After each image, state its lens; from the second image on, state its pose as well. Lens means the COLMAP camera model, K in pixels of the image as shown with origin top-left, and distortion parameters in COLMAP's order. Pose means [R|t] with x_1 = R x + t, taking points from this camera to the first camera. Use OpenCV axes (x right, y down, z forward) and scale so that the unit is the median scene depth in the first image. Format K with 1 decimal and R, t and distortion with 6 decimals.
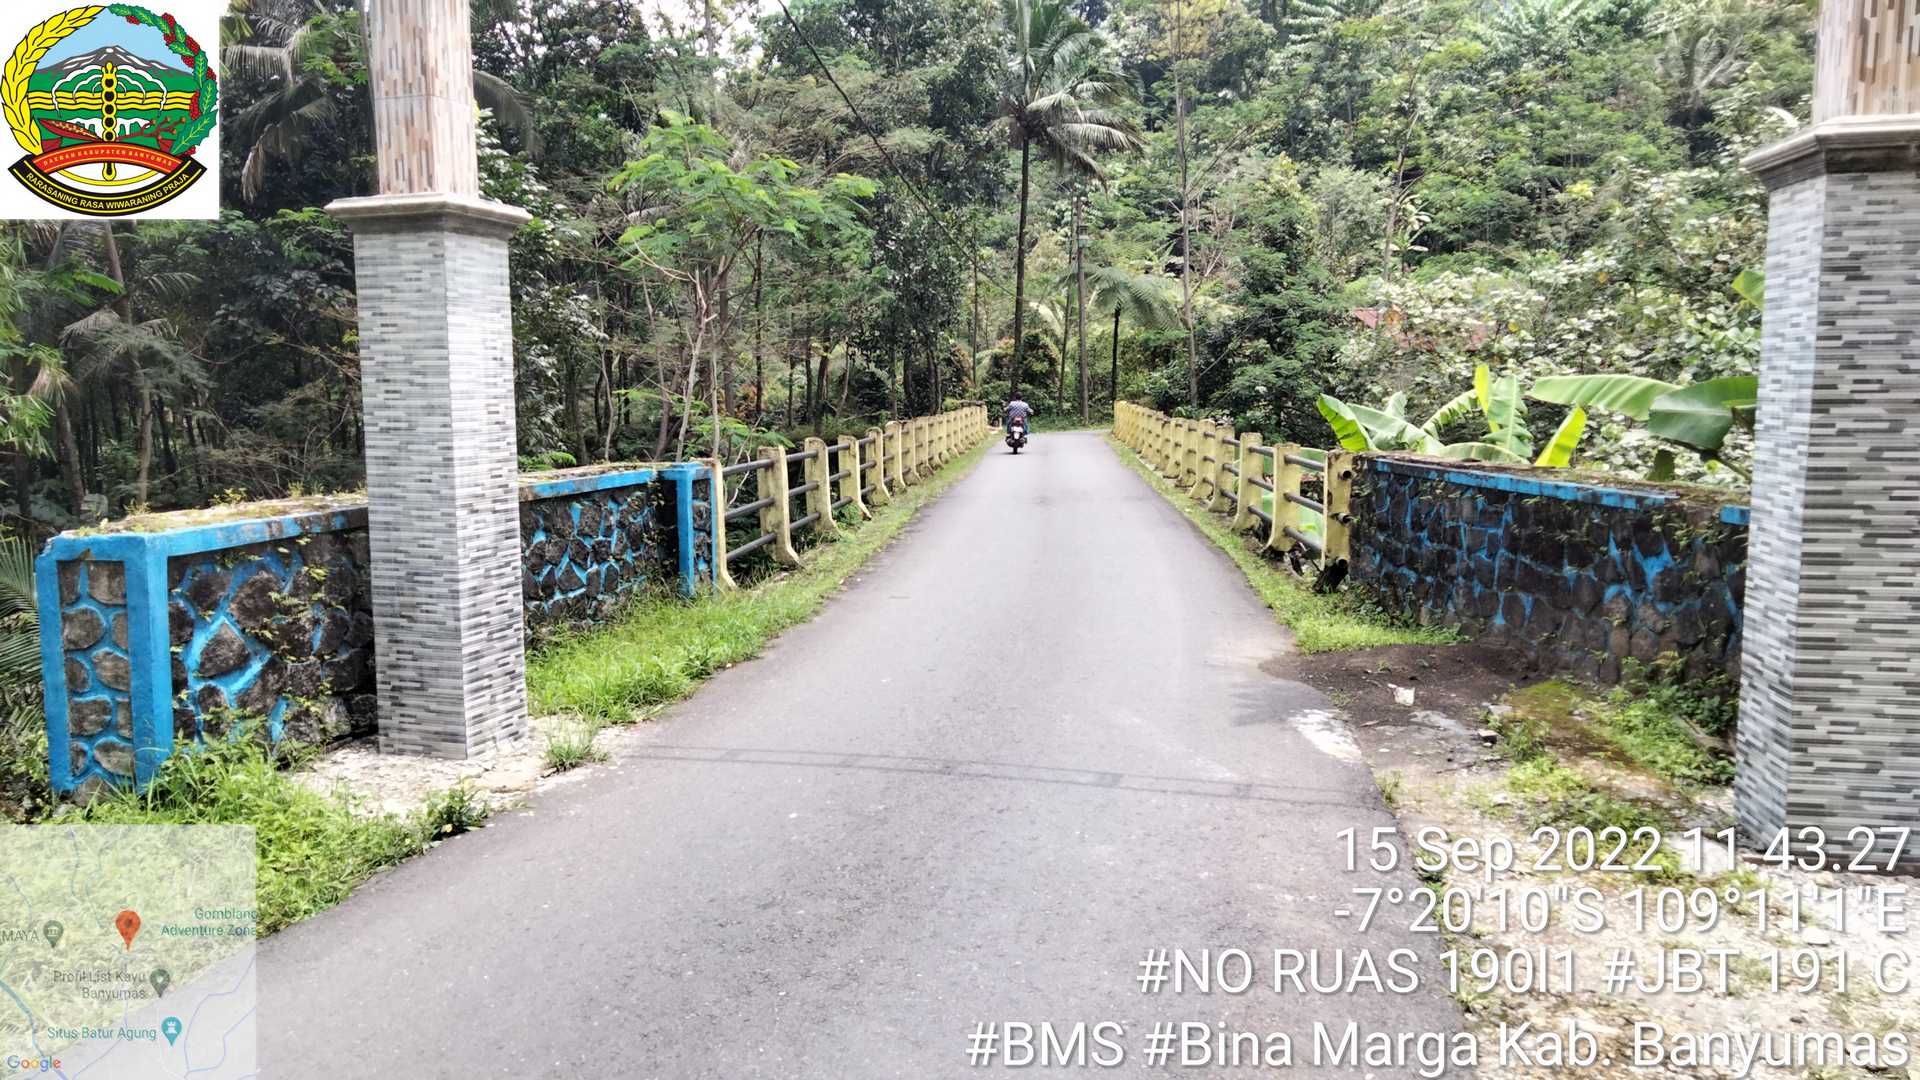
lens RADIAL K [[1434.3, 0, 930.3], [0, 1434.3, 543.8], [0, 0, 1]] dist [0.054678, -0.031543]
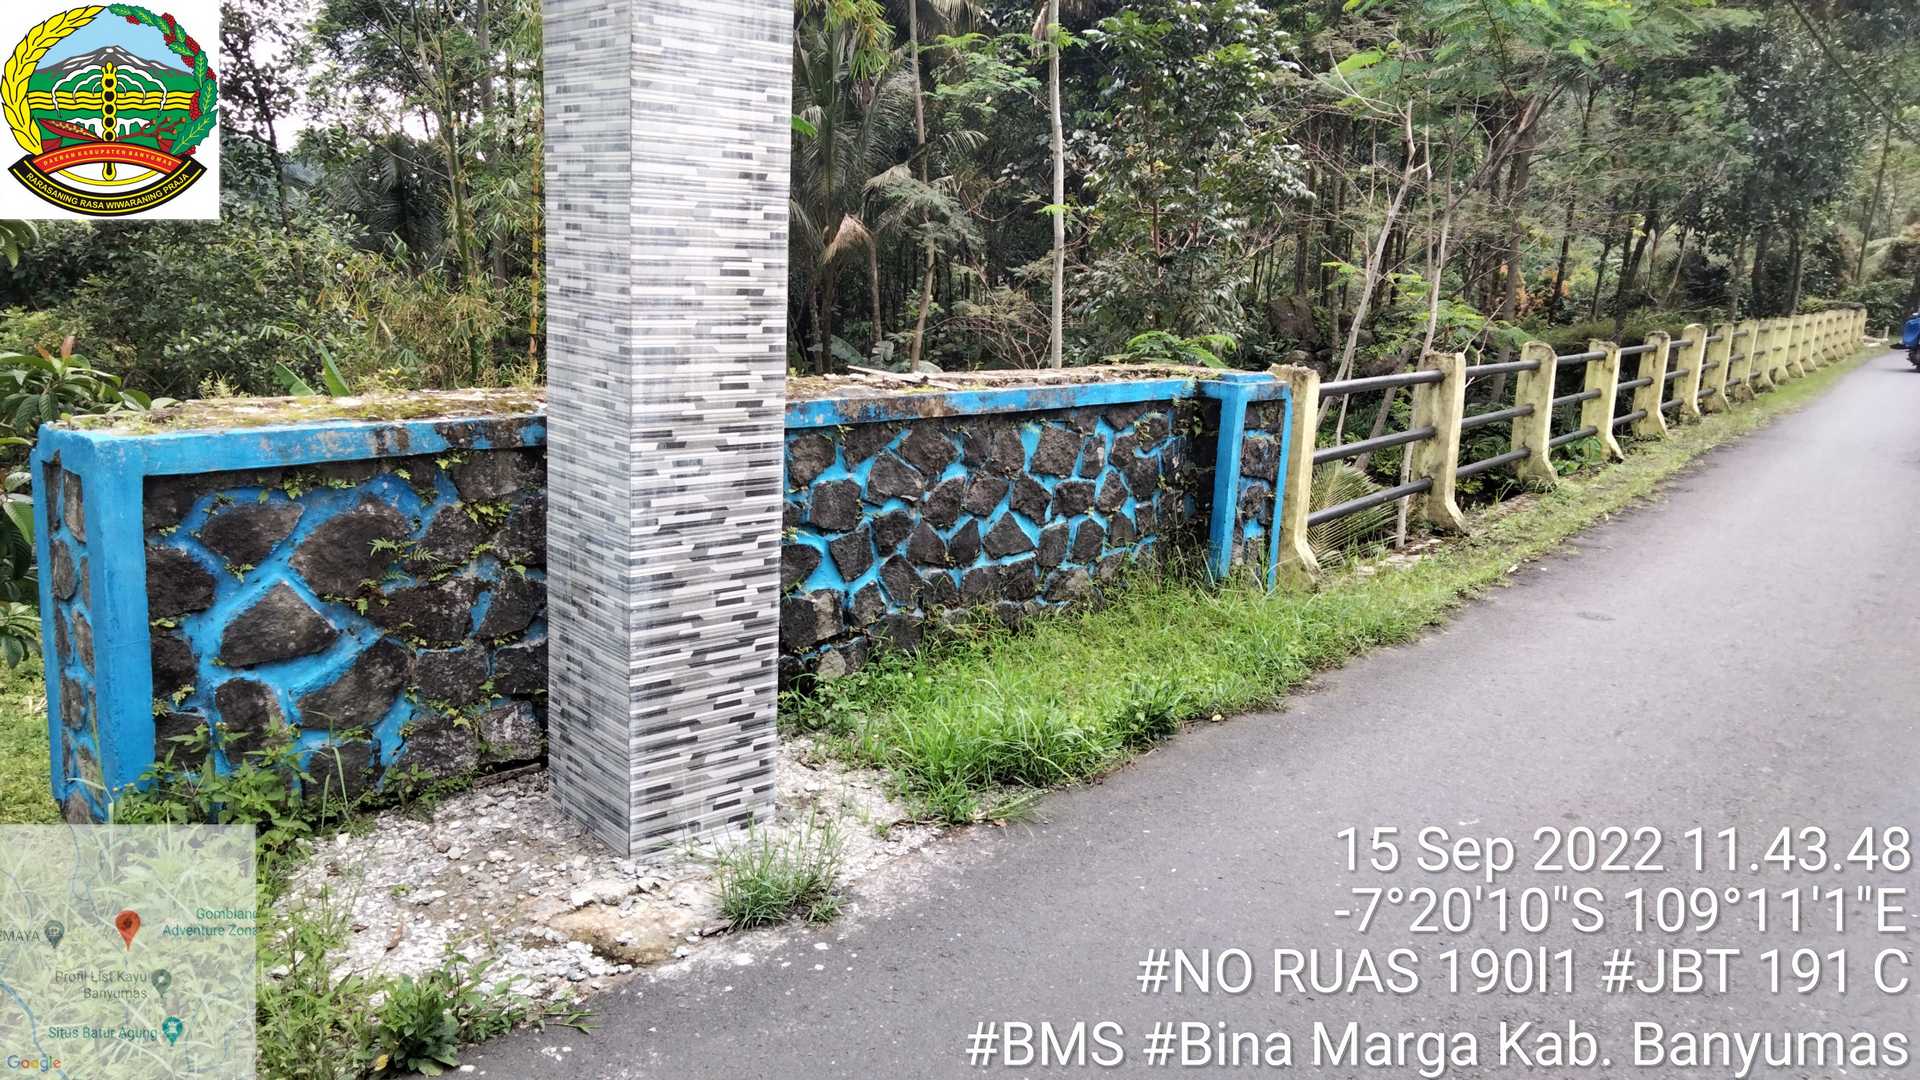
lens RADIAL K [[1434.3, 0, 930.3], [0, 1434.3, 543.8], [0, 0, 1]] dist [0.054678, -0.031543]
pose [[0.860614, 0.149588, -0.486792, 0.038759], [-0.107320, 0.987693, 0.113778, -0.041822], [0.497821, -0.045676, 0.866076, 0.388240]]
